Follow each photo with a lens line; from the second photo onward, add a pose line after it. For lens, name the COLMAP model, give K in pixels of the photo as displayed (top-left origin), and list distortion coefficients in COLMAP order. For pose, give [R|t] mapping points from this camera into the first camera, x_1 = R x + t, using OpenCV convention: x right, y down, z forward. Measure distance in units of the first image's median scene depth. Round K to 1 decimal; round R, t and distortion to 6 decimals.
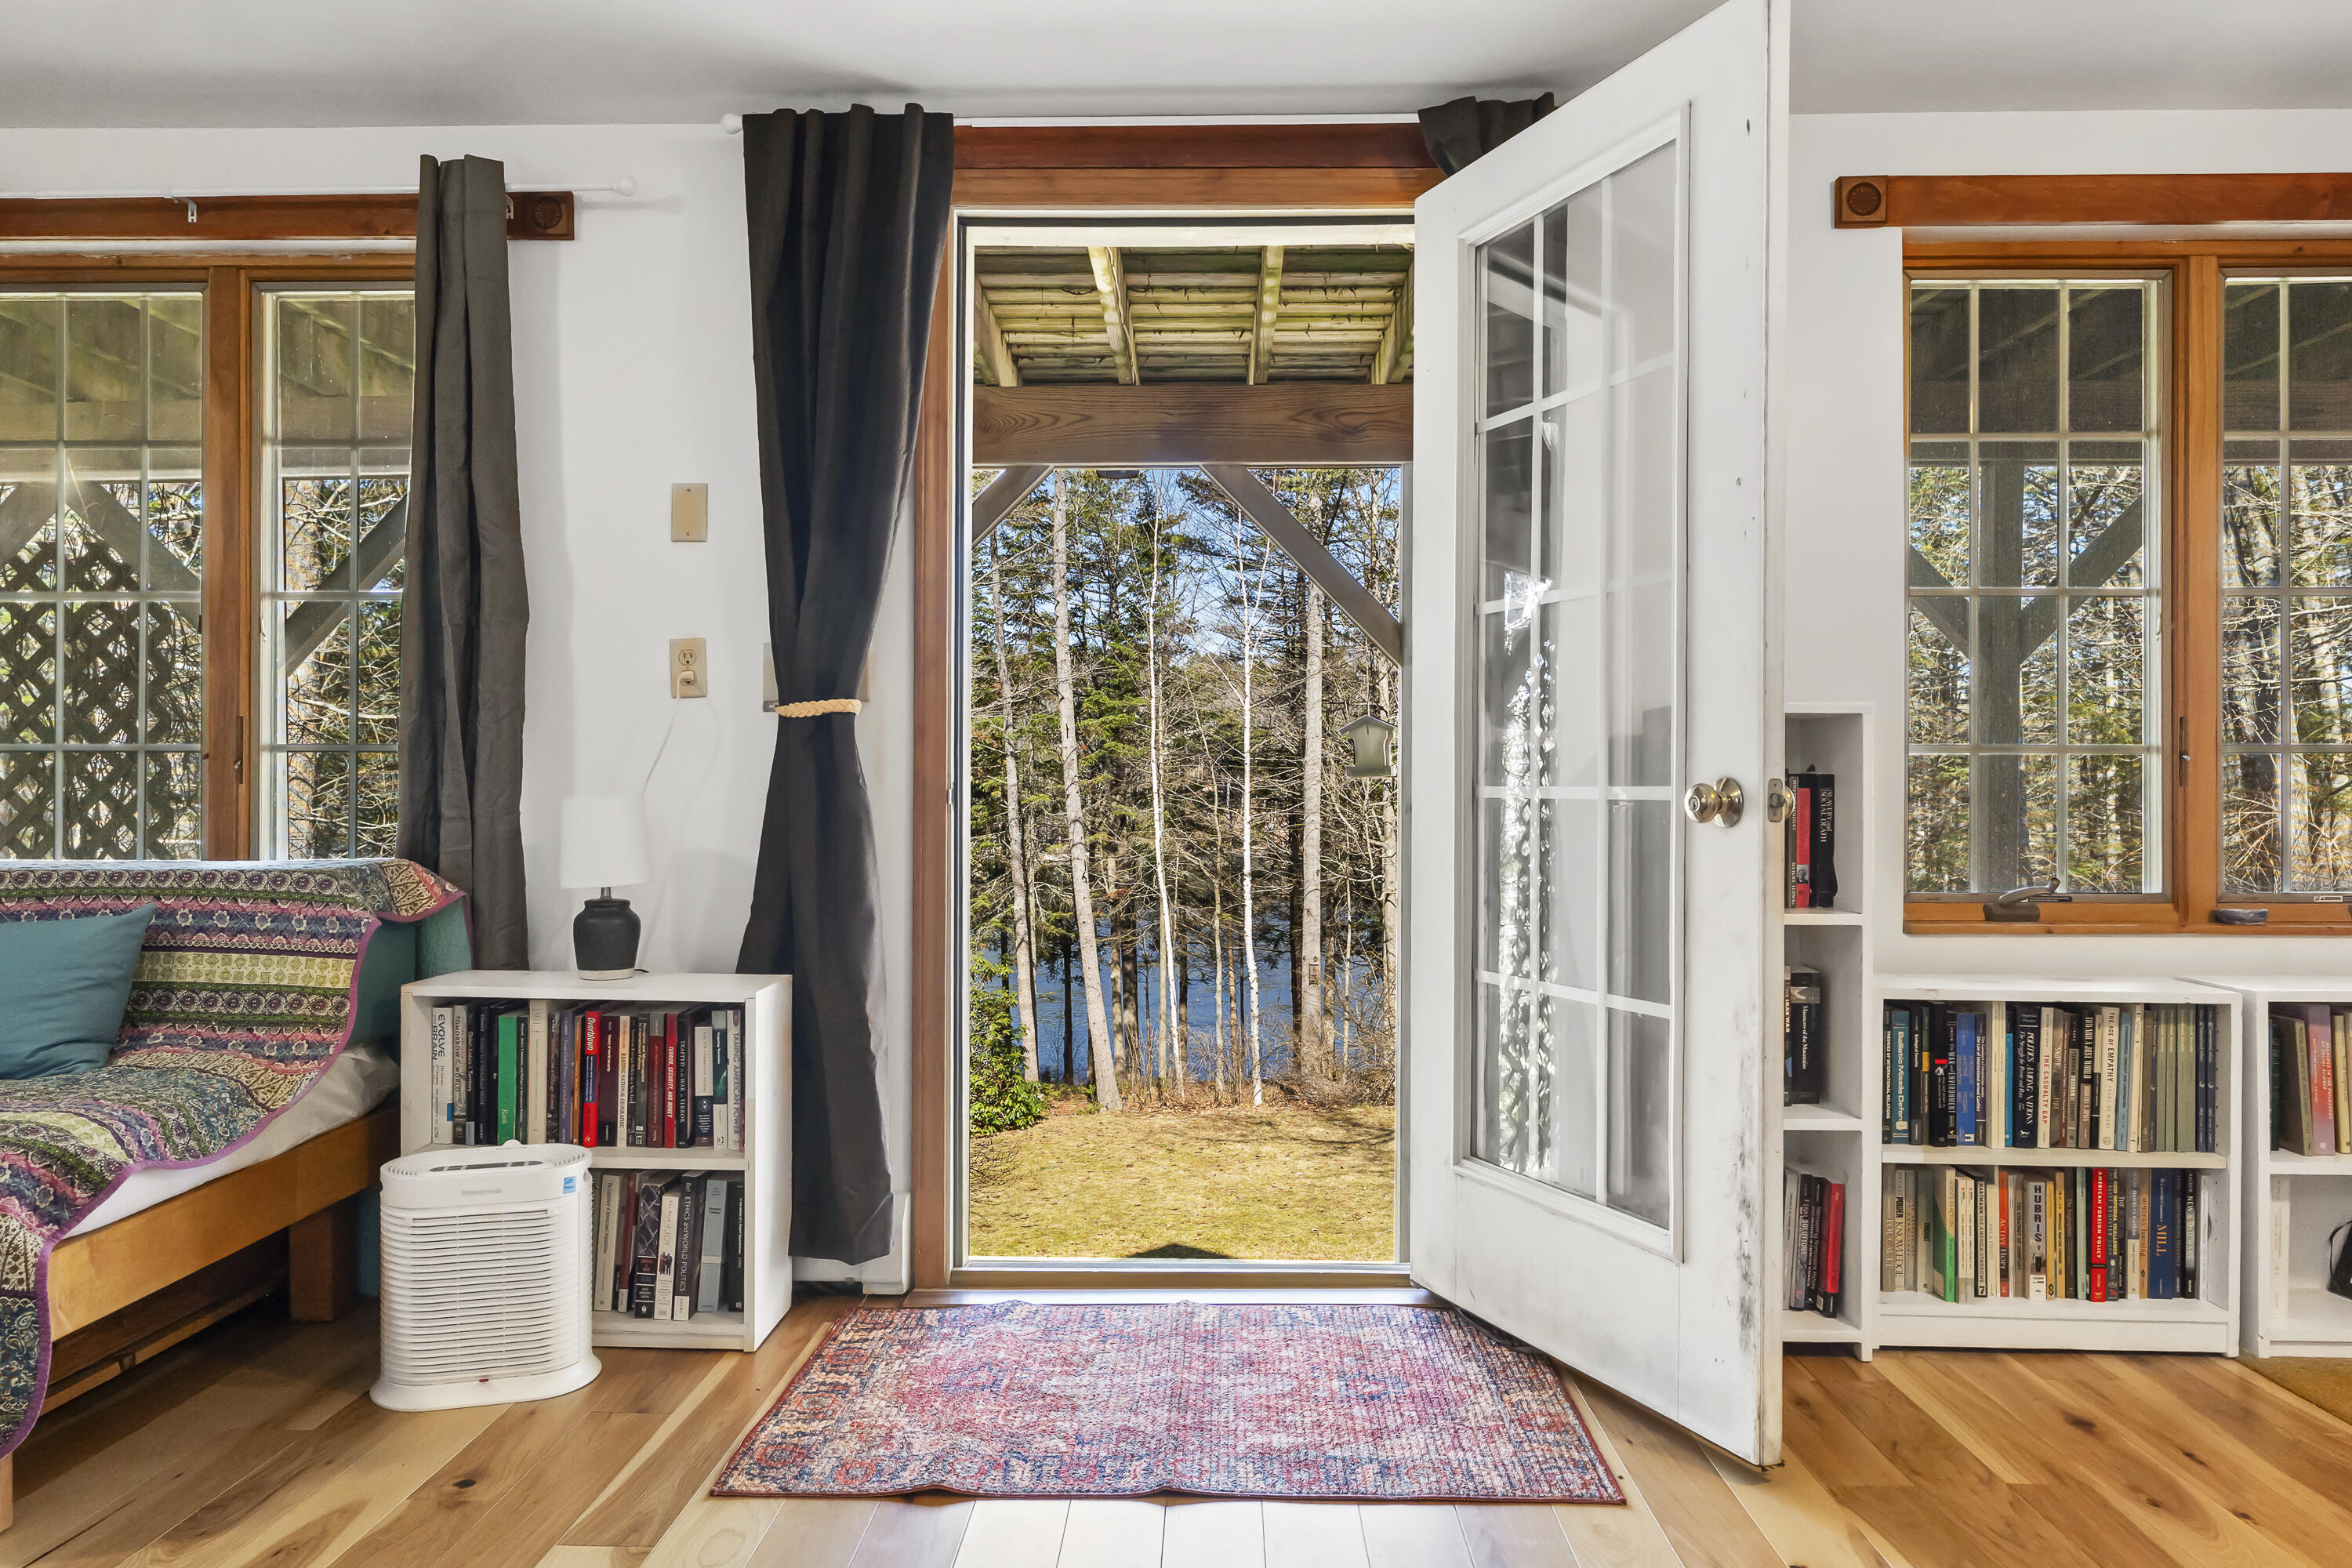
lens RADIAL K [[1650.1, 0, 1176.7], [0, 1650.1, 784.3], [0, 0, 1]] dist [-0.001652, -0.003738]
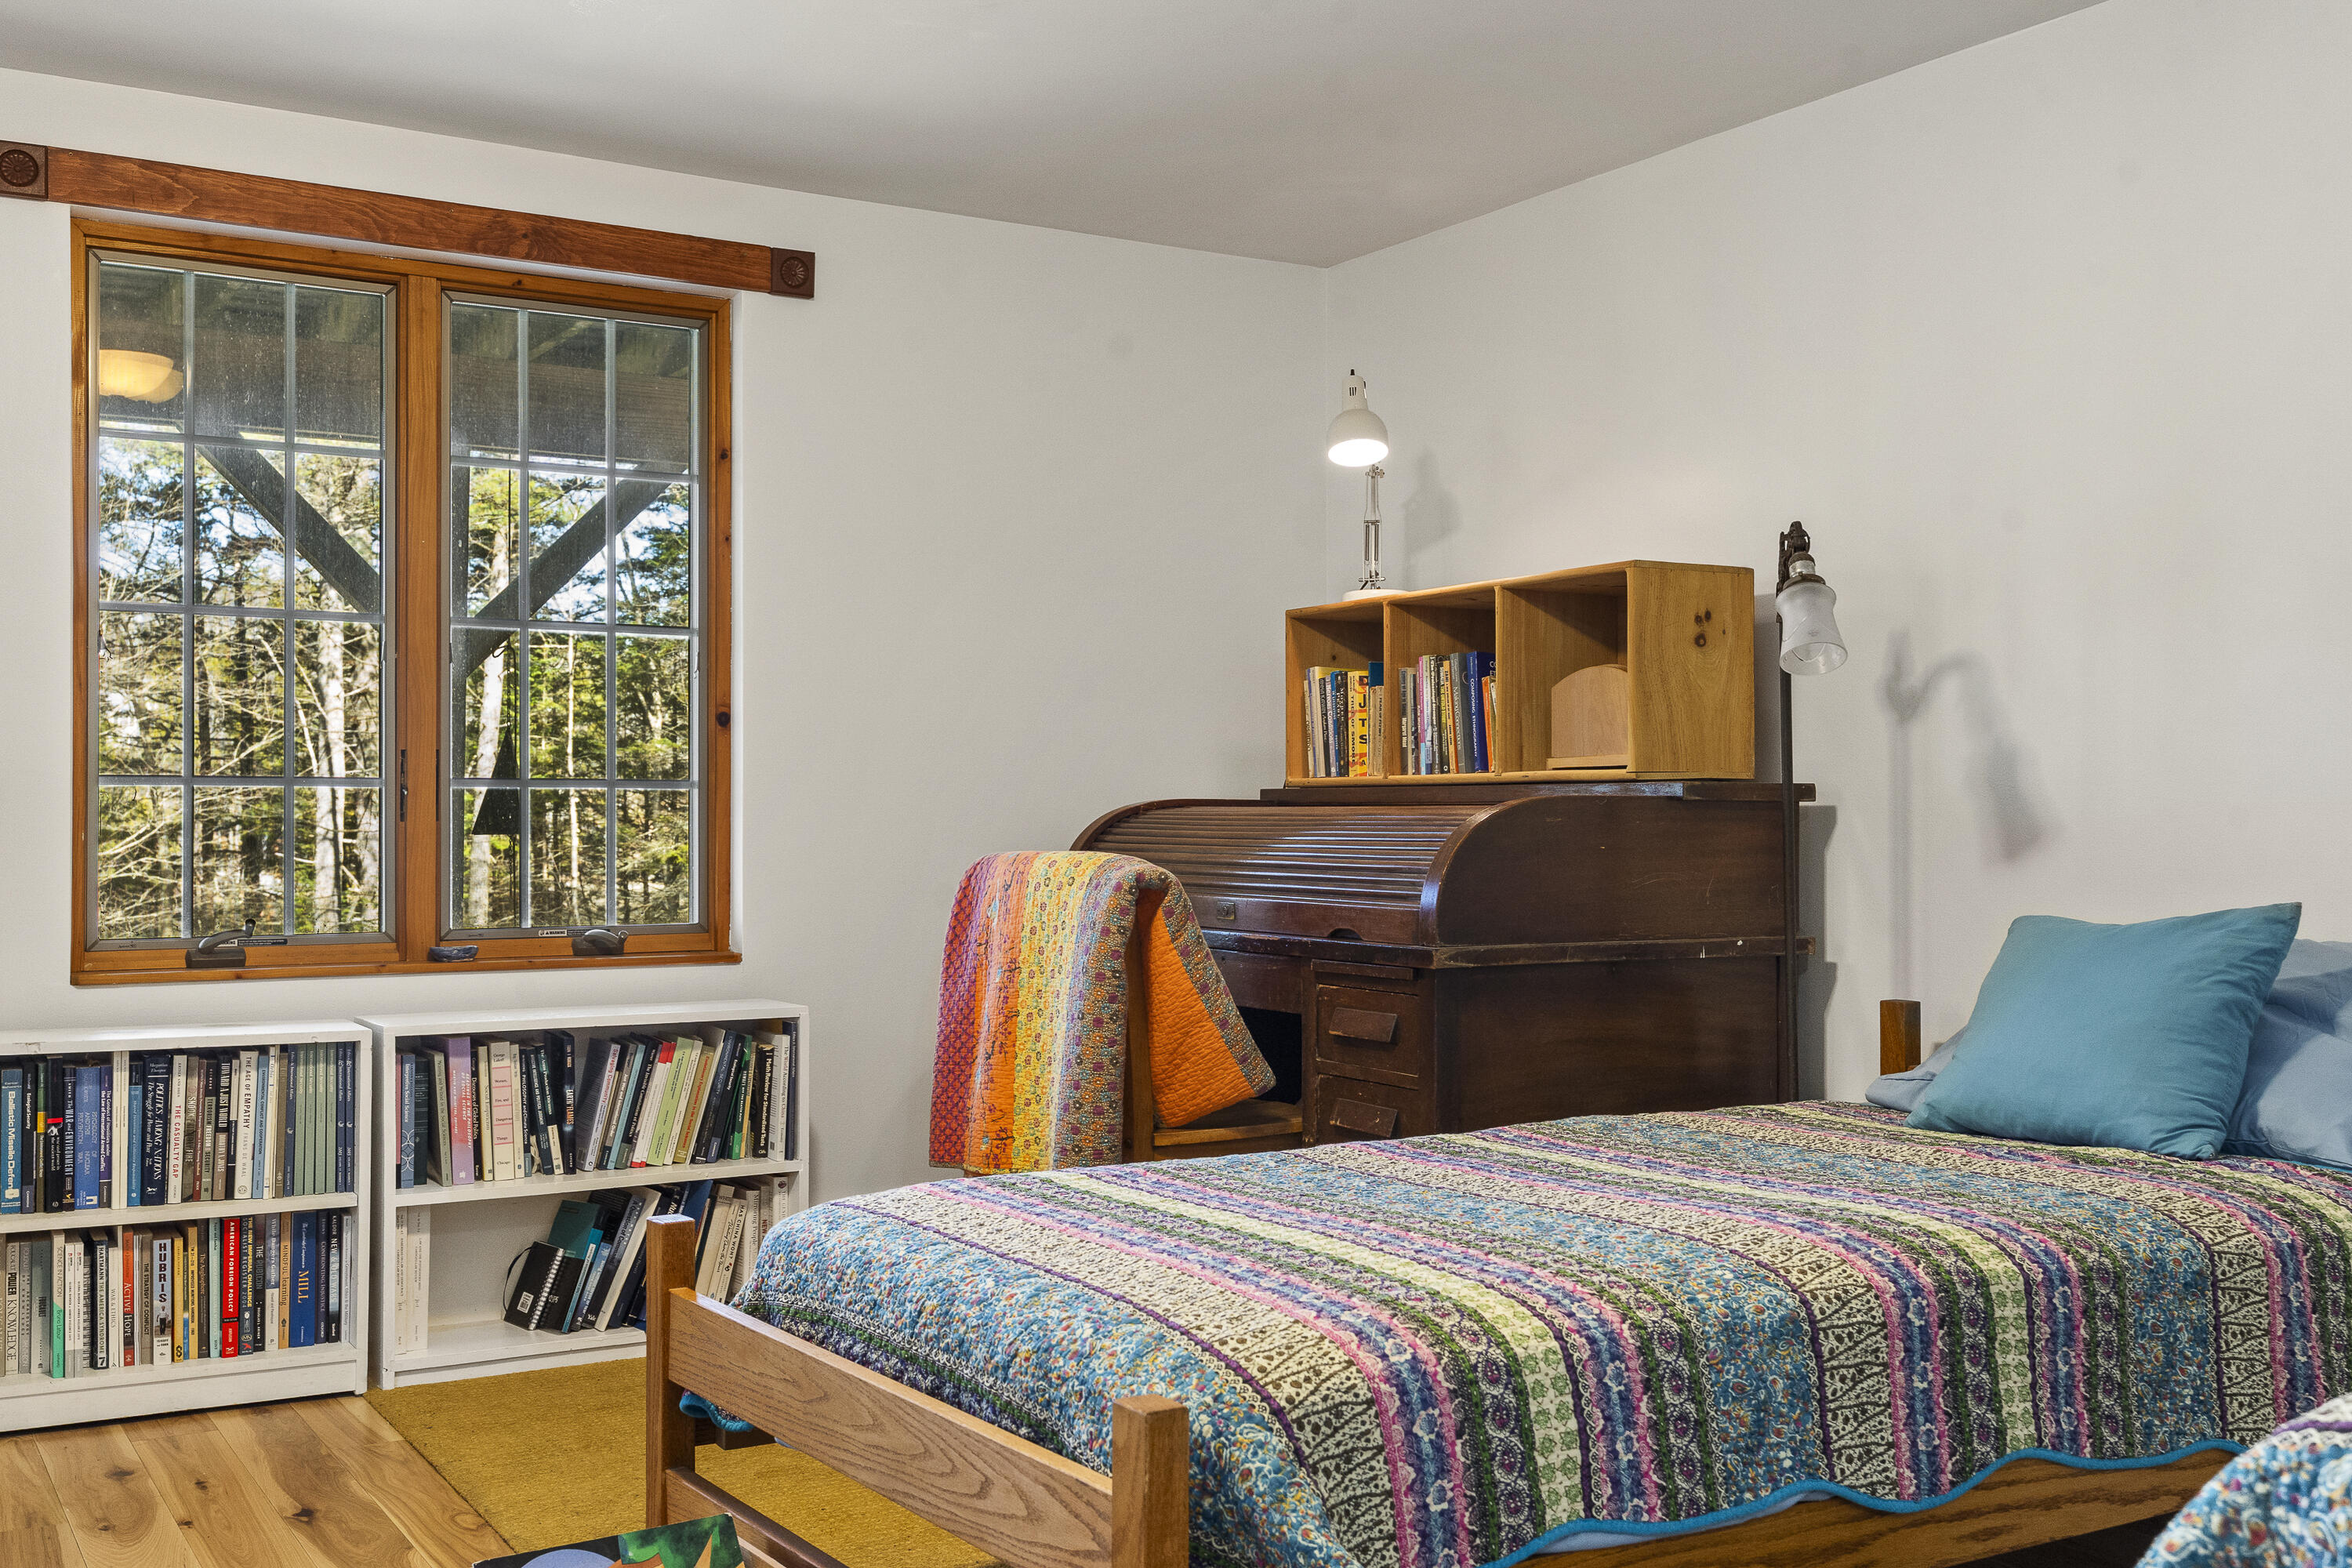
lens RADIAL K [[2372.2, 0, 1176.0], [0, 2372.2, 791.5], [0, 0, 1]] dist [0.015132, 0.000000]
pose [[0.829042, 0.004680, 0.559166, 0.236061], [-0.001378, 0.999979, -0.006327, -0.009372], [-0.559184, 0.004474, 0.829031, -0.464807]]
